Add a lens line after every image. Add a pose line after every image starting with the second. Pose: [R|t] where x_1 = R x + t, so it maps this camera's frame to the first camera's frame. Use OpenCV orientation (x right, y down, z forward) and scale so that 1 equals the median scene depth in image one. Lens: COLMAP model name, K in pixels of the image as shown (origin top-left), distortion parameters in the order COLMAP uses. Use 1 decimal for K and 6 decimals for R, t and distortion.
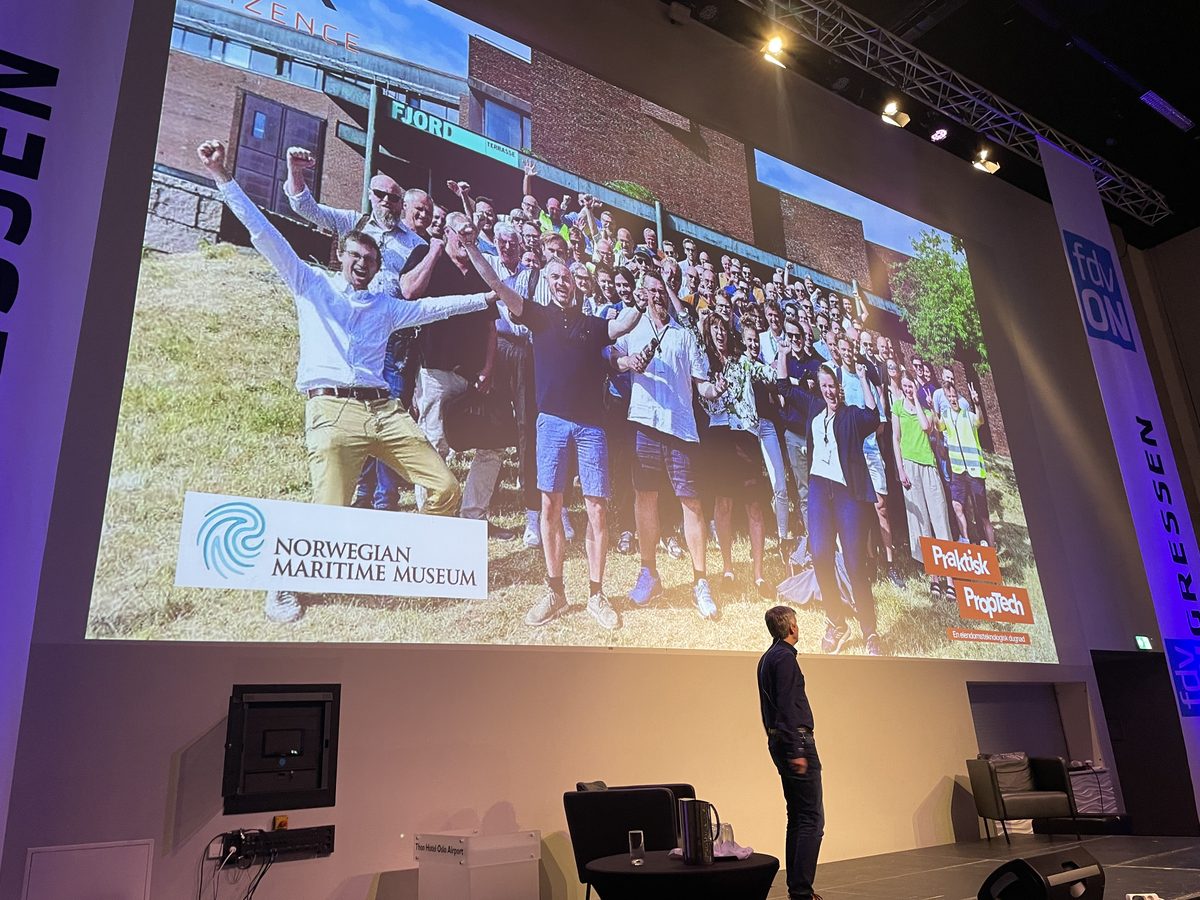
lens RADIAL K [[910.4, 0, 600.0], [0, 910.4, 450.0], [0, 0, 1]] dist [0.079319, -0.122988]
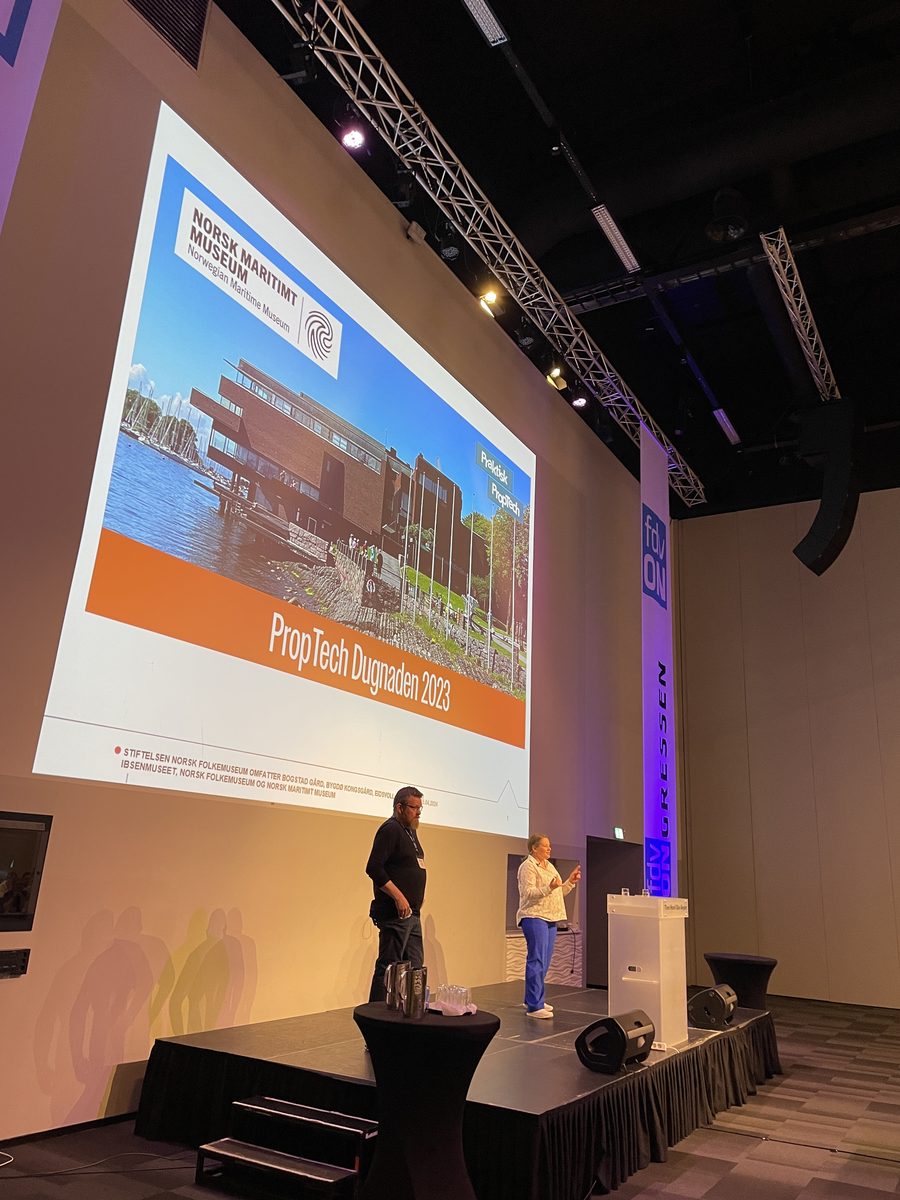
lens RADIAL K [[910.4, 0, 450.0], [0, 910.4, 600.0], [0, 0, 1]] dist [0.079319, -0.122988]
pose [[0.899672, 0.217025, 0.378802, -0.194957], [-0.231902, 0.972717, -0.006516, -0.047914], [-0.369882, -0.081982, 0.925455, -0.066868]]
